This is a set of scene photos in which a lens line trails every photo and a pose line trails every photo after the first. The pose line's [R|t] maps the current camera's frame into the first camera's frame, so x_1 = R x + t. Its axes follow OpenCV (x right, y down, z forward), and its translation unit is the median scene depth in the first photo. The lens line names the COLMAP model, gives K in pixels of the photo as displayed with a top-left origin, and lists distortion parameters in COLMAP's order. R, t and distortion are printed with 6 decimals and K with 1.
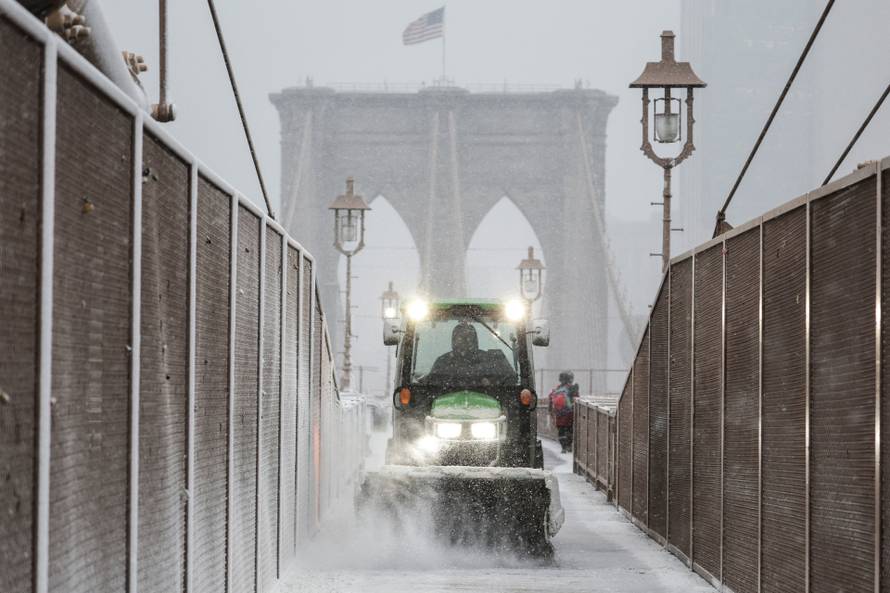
lens RADIAL K [[1226.1, 0, 419.1], [0, 1226.1, 300.1], [0, 0, 1]] dist [0.150593, 0.020927]
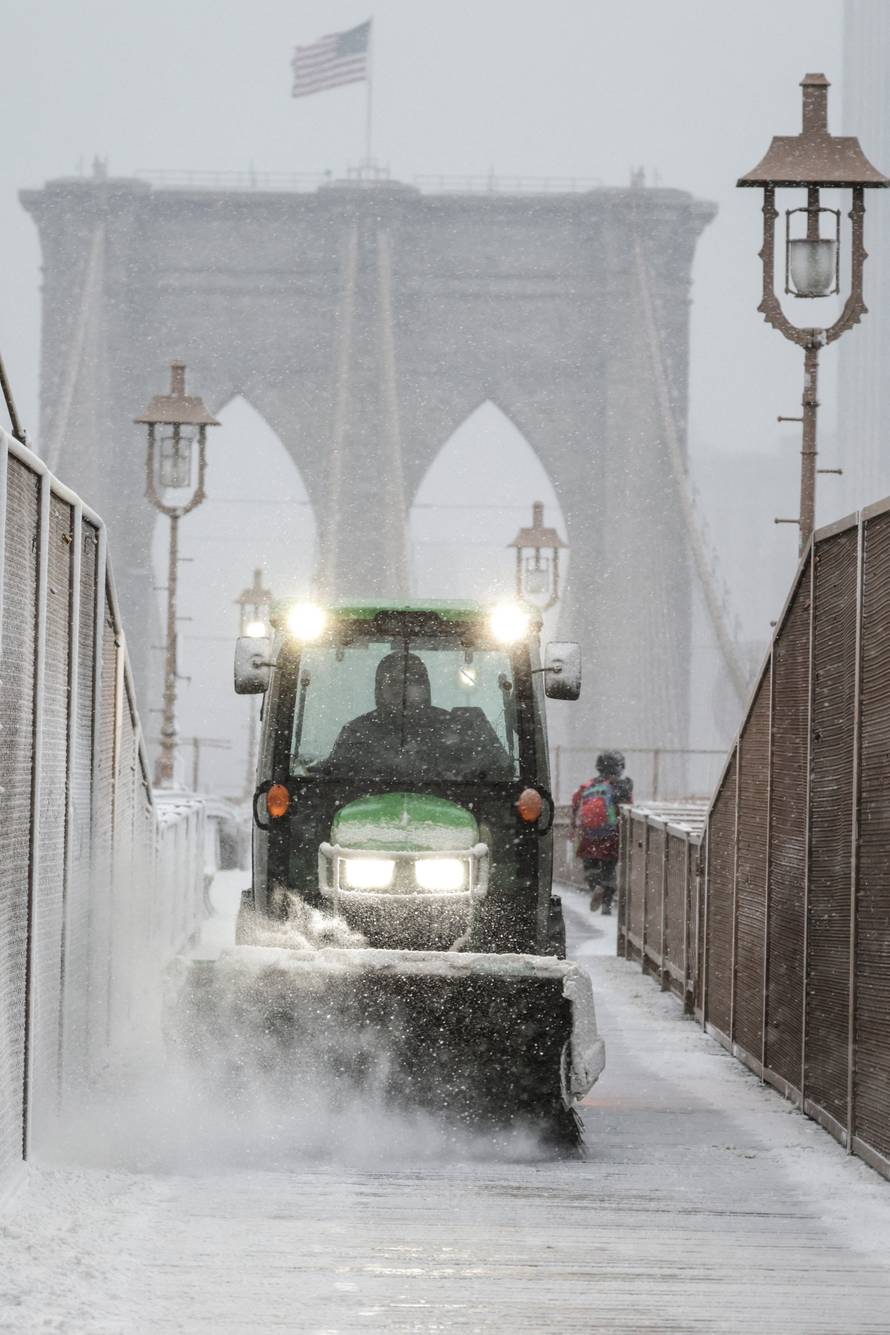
lens RADIAL K [[1060.4, 0, 445.0], [0, 1060.4, 667.5], [0, 0, 1]] dist [0.006382, 0.003178]
pose [[0.997861, 0.013660, 0.063931, 0.026592], [-0.013212, 0.999885, -0.007422, 0.027690], [-0.064026, 0.006561, 0.997927, 0.576331]]
